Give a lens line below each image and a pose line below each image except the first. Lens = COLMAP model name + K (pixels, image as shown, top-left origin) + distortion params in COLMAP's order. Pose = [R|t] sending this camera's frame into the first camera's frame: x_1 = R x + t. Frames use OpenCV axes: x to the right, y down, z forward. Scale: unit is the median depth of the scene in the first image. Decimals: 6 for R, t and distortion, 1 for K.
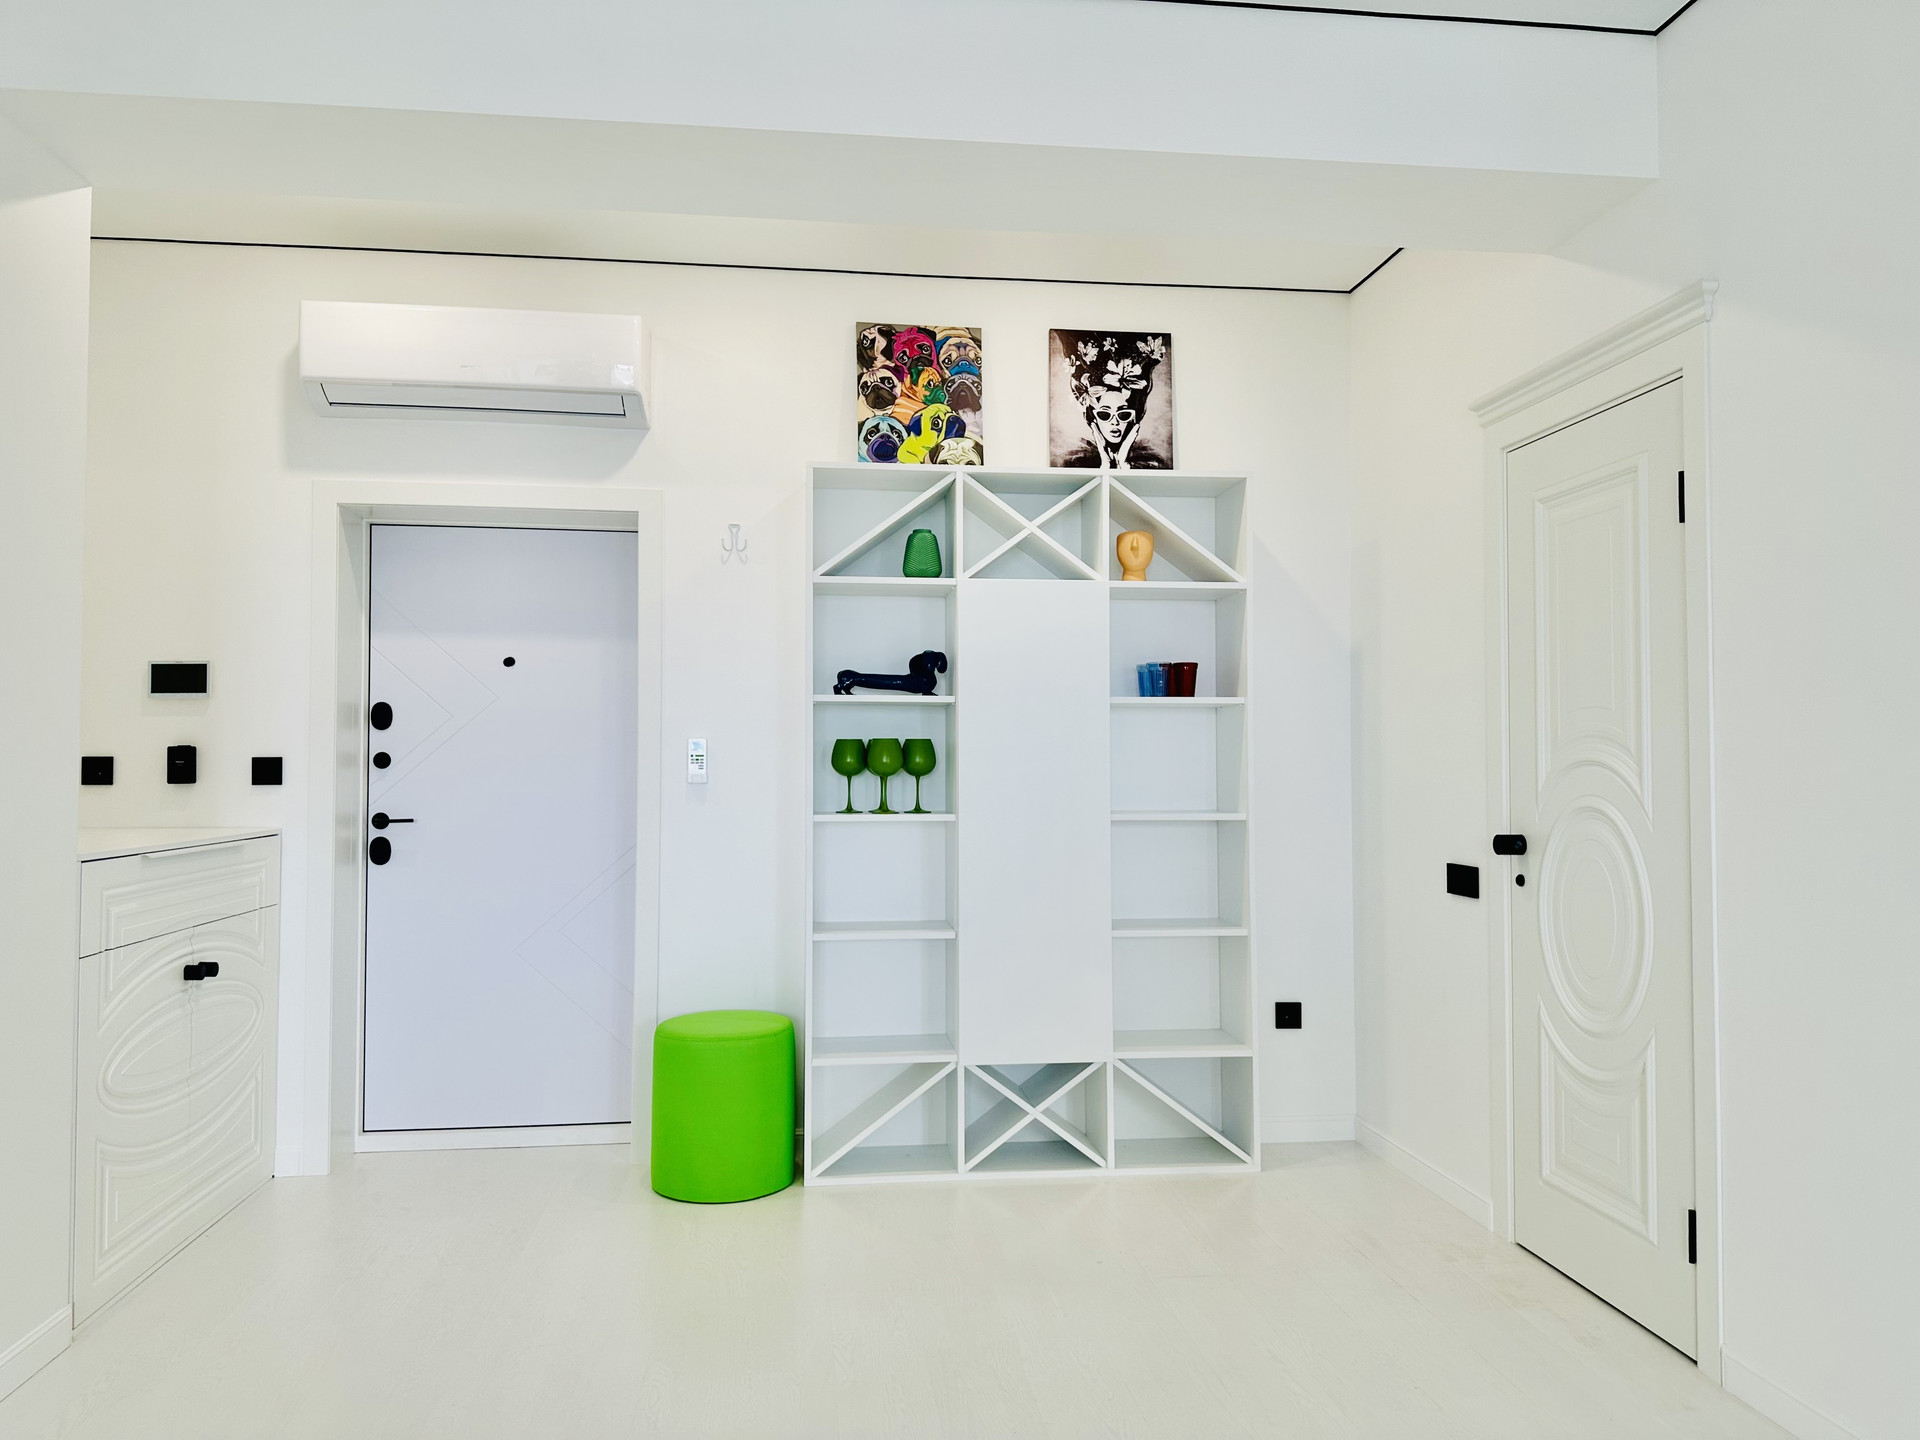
lens RADIAL K [[1343.2, 0, 945.3], [0, 1343.2, 723.6], [0, 0, 1]] dist [0.112471, -0.149623]
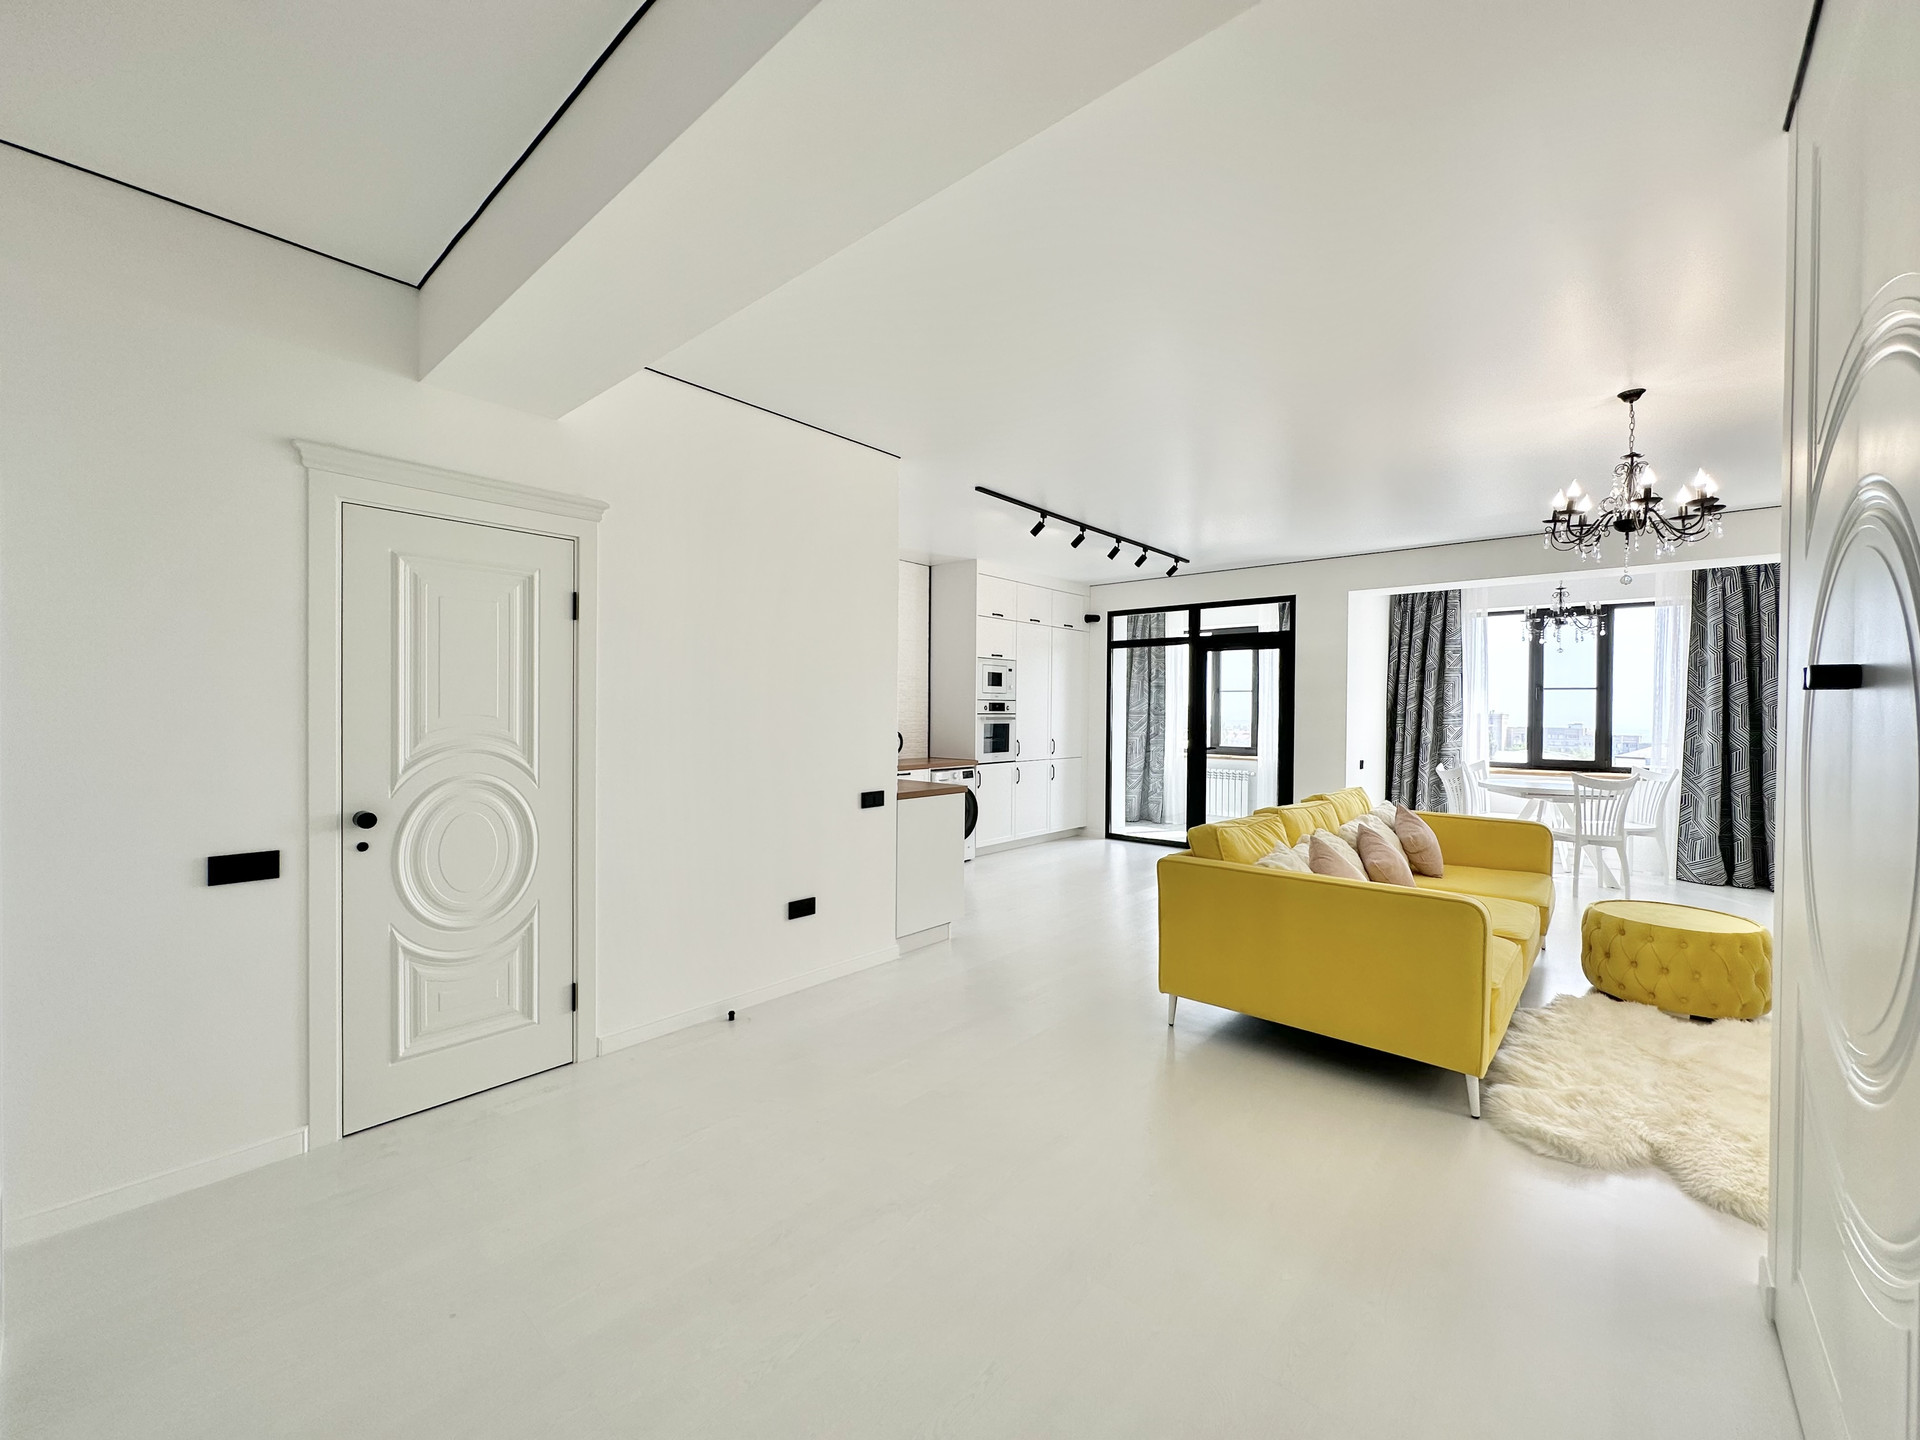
lens RADIAL K [[767.2, 0, 958.3], [0, 767.2, 716.7], [0, 0, 1]] dist [-0.002890, -0.000405]
pose [[-0.672105, -0.012772, 0.740346, -0.398895], [-0.028793, 0.999546, -0.008895, -0.013830], [-0.739896, -0.027295, -0.672167, 0.885824]]
